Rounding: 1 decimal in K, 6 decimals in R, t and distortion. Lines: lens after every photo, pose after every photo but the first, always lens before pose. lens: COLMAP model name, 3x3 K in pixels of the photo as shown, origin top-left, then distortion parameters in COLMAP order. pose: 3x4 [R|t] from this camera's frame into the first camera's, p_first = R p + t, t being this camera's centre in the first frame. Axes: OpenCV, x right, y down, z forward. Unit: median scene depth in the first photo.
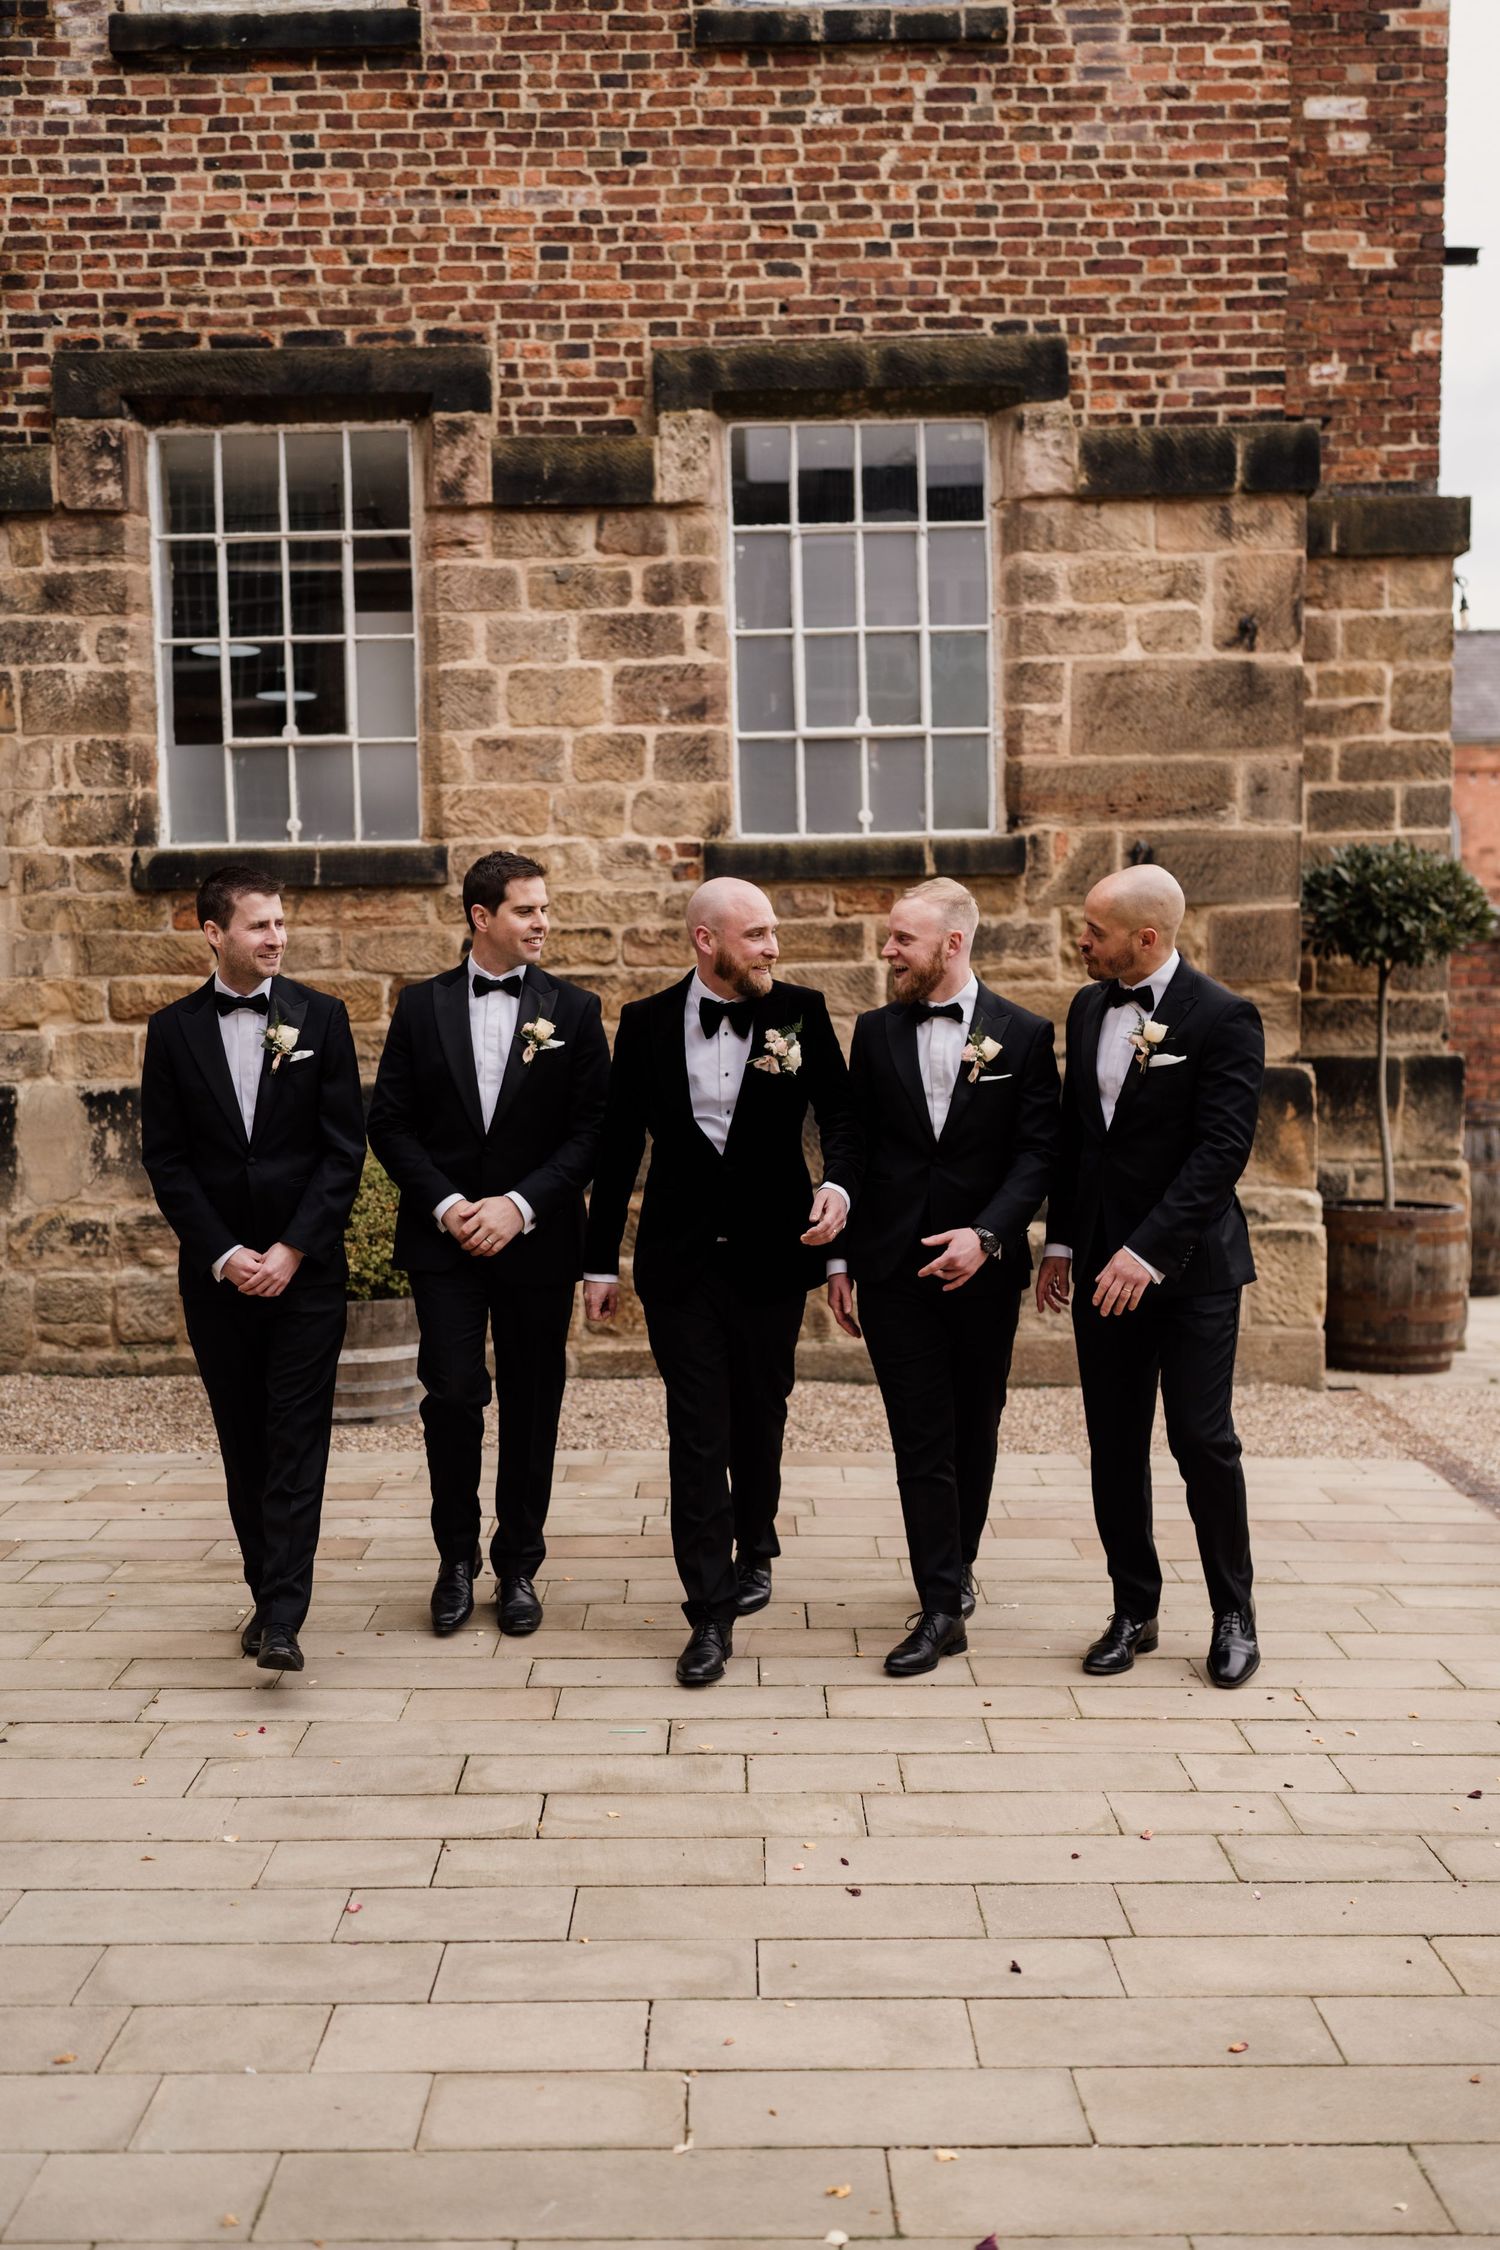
lens RADIAL K [[2198.9, 0, 773.5], [0, 2198.9, 1087.9], [0, 0, 1]] dist [0.006680, 0.000000]
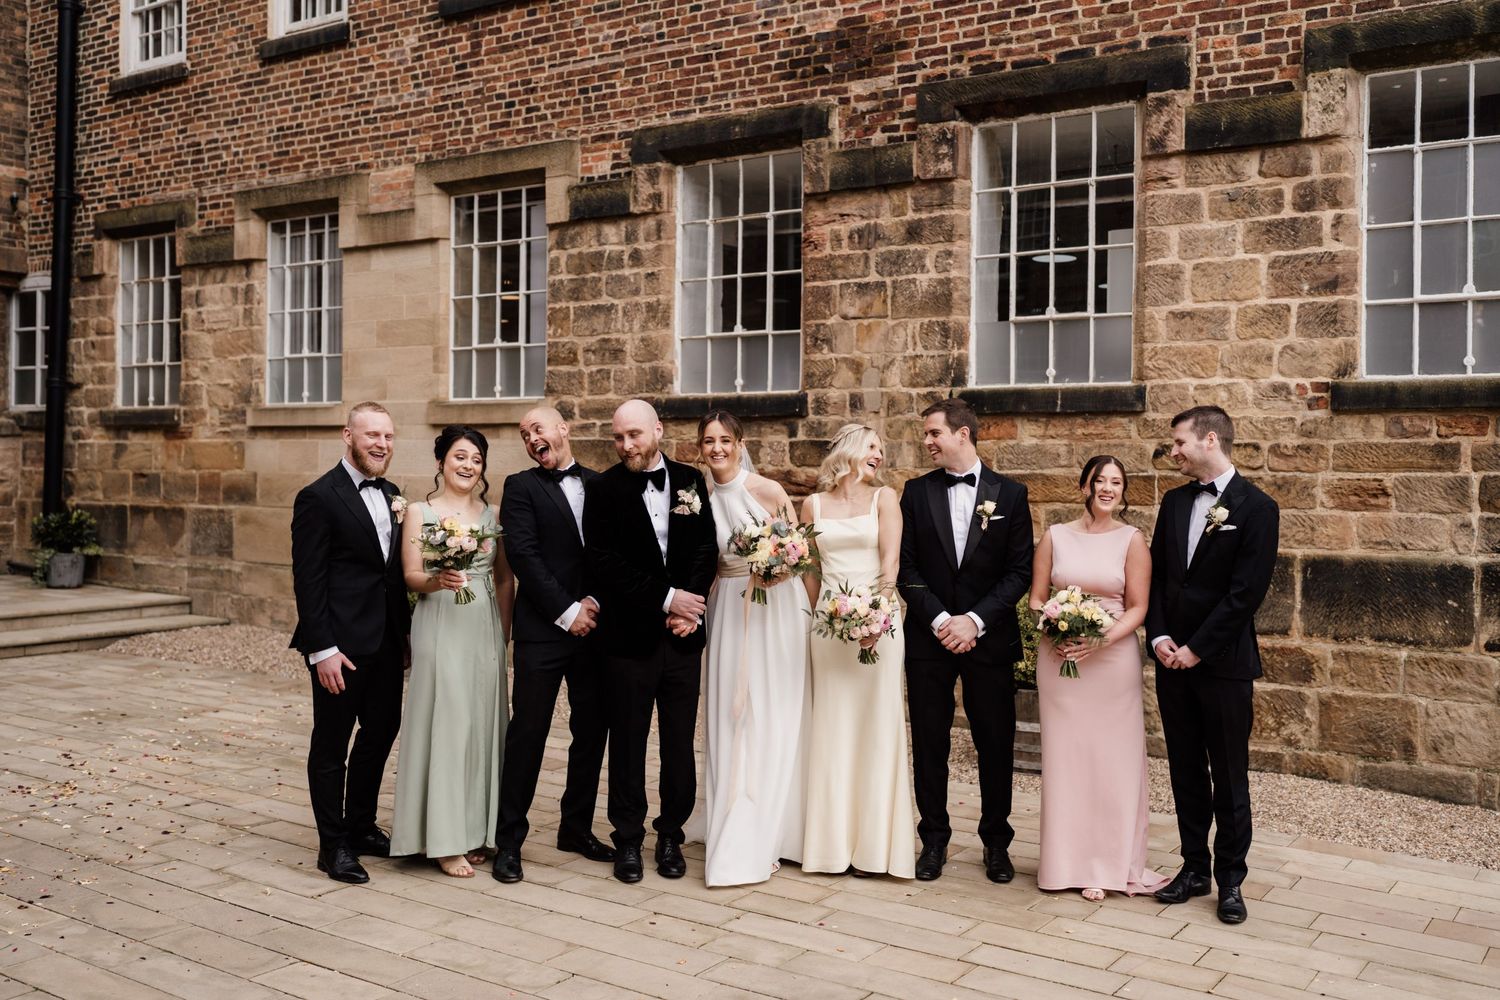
lens RADIAL K [[1465.9, 0, 758.6], [0, 1465.9, 462.7], [0, 0, 1]] dist [0.006680, 0.000000]
pose [[0.827522, 0.023109, -0.560957, 0.185509], [-0.058275, 0.997291, -0.044882, -0.000451], [0.558400, 0.069831, 0.826627, 0.057682]]
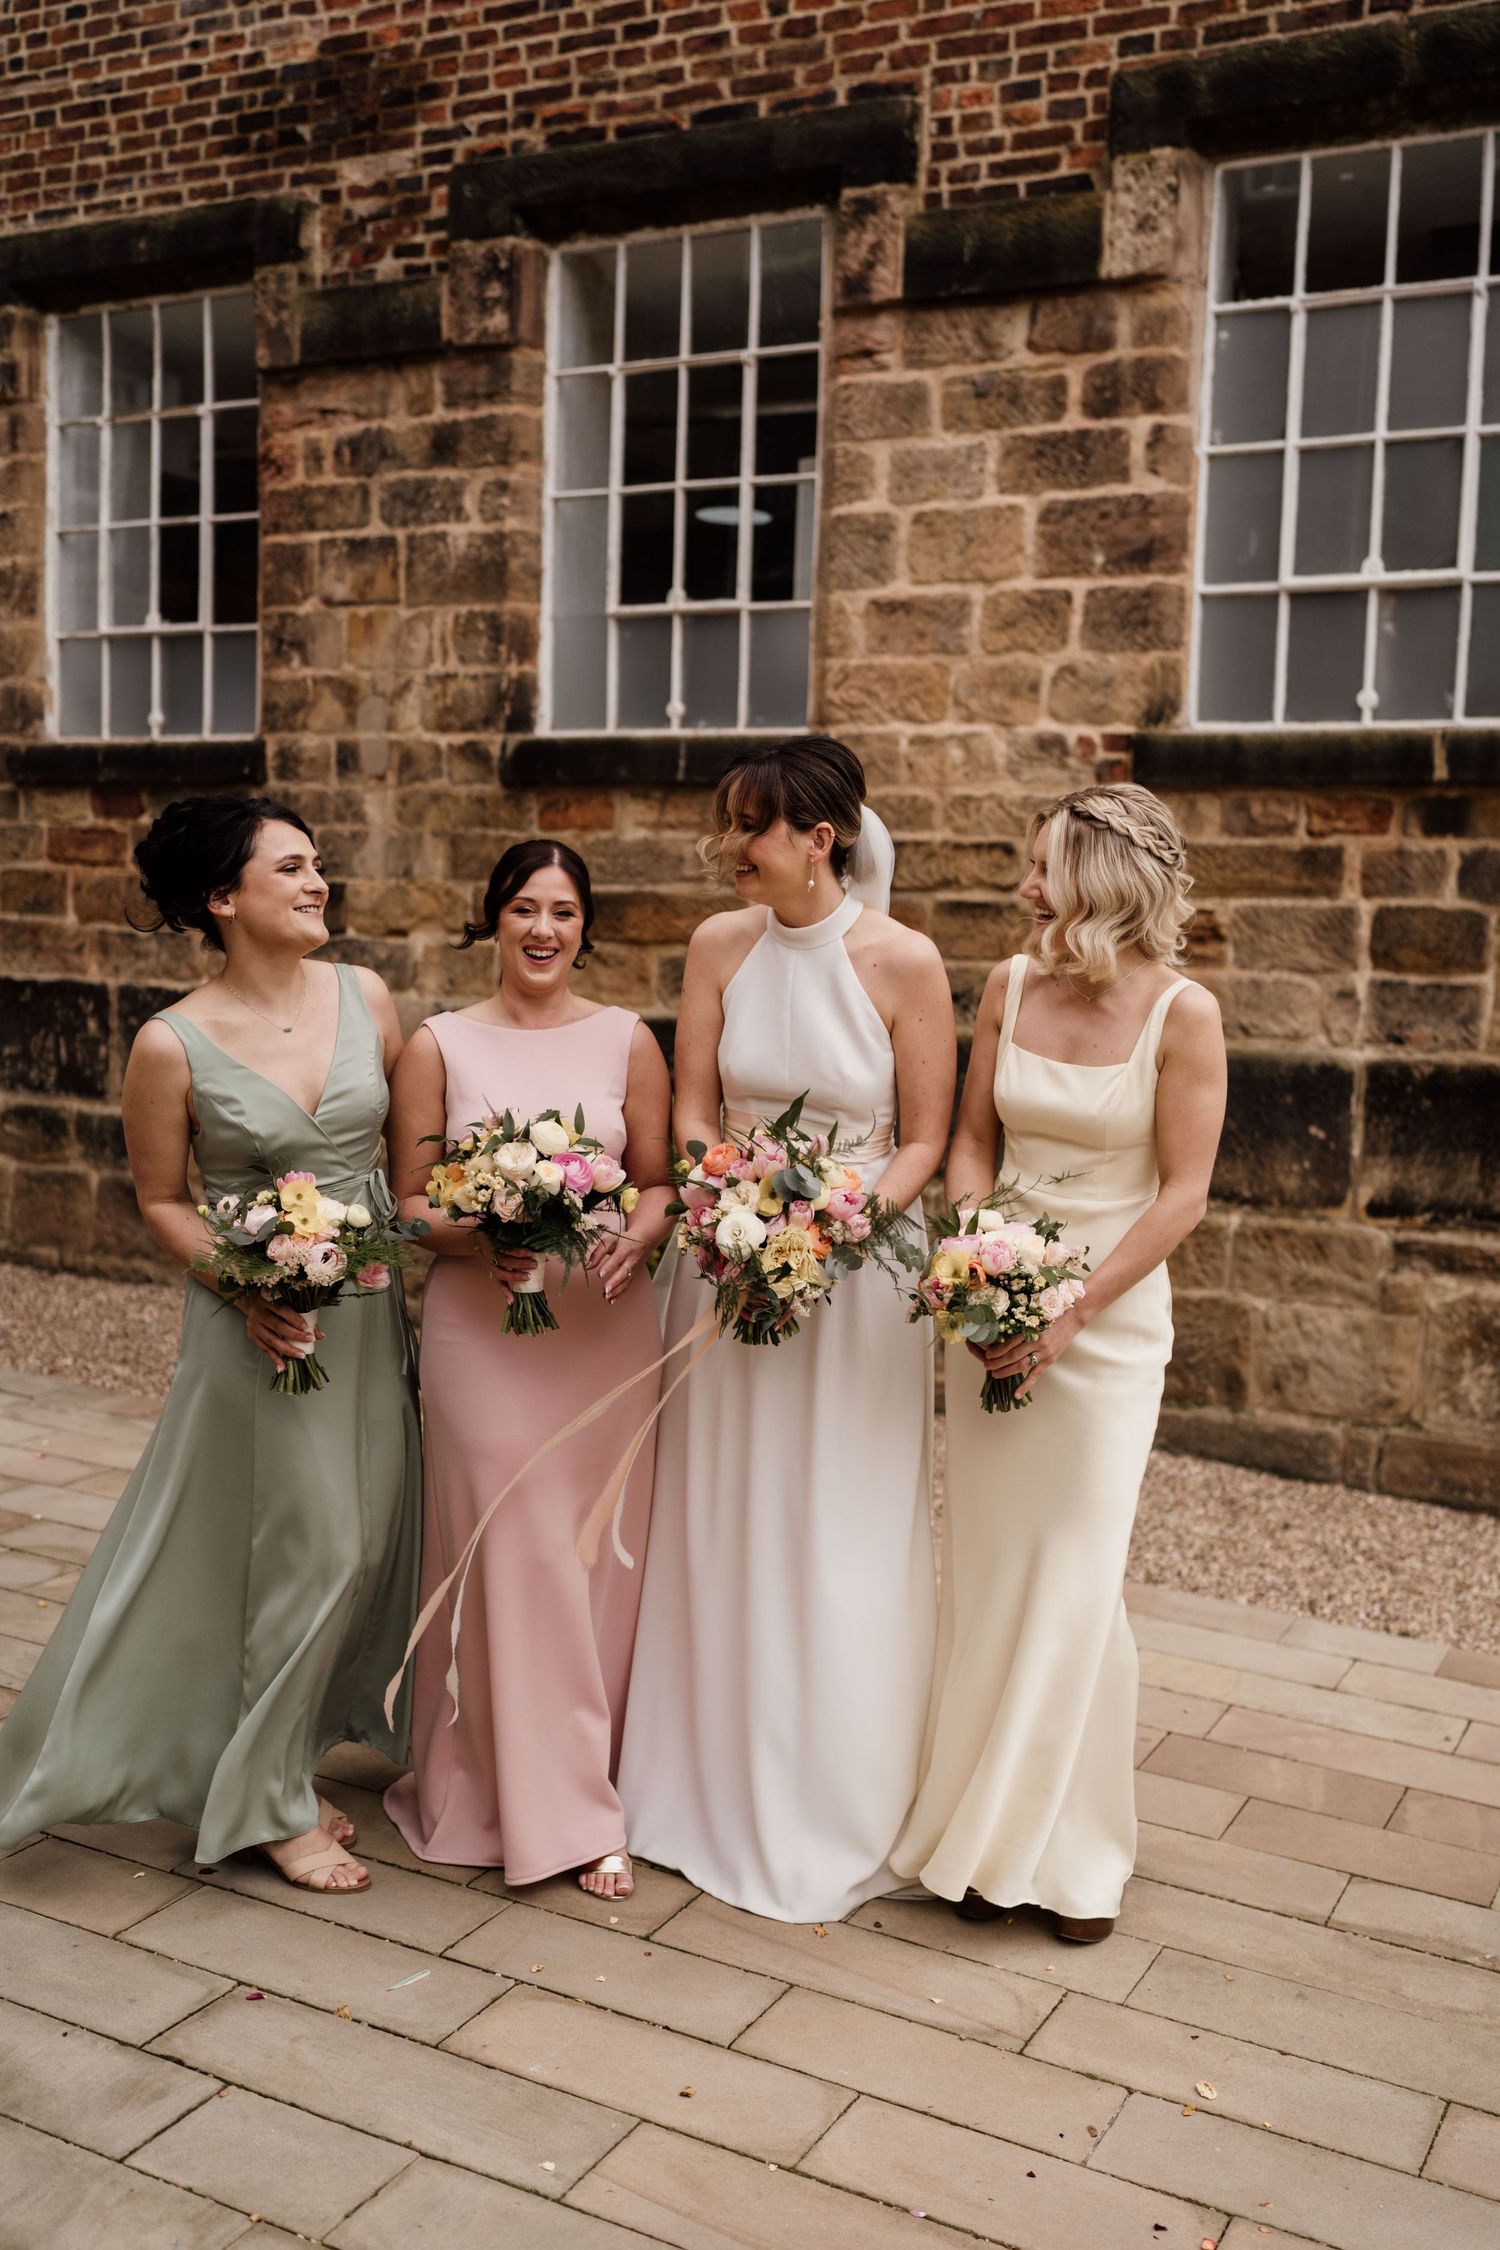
lens RADIAL K [[2198.9, 0, 778.5], [0, 2198.9, 1091.1], [0, 0, 1]] dist [0.006680, 0.000000]
pose [[0.881043, 0.082137, -0.465850, 0.222558], [-0.068850, 0.996589, 0.045503, -0.015193], [0.467999, -0.008017, 0.883693, 0.277192]]
